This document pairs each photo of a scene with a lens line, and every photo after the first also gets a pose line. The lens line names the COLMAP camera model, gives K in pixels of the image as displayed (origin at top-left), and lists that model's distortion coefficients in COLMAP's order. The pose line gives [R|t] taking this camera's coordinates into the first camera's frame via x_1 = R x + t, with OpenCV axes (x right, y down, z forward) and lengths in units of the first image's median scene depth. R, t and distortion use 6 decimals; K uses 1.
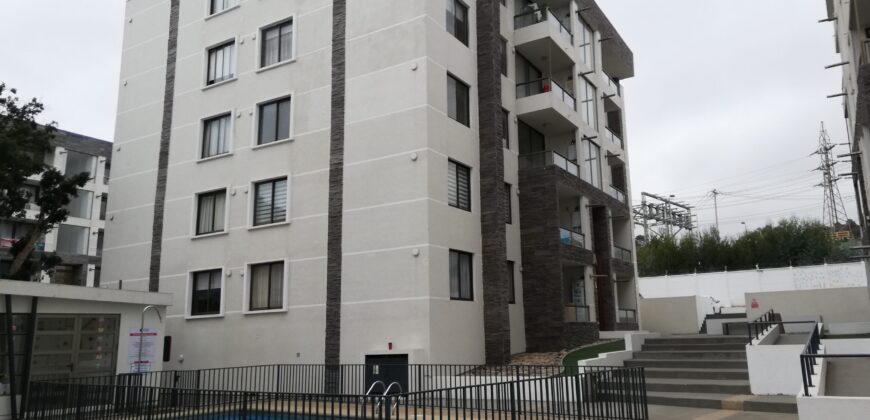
lens RADIAL K [[690.6, 0, 432.4], [0, 690.6, 191.0], [0, 0, 1]] dist [0.055012, -0.027766]
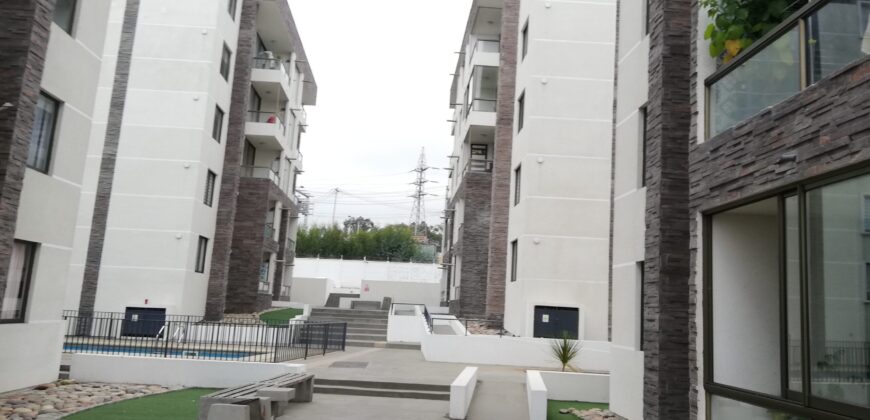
lens RADIAL K [[690.6, 0, 434.3], [0, 690.6, 210.6], [0, 0, 1]] dist [0.055012, -0.027766]
pose [[0.839591, 0.142800, 0.524114, -0.259283], [-0.178631, 0.983749, 0.018122, -0.059434], [-0.513008, -0.108838, 0.851456, -0.334450]]
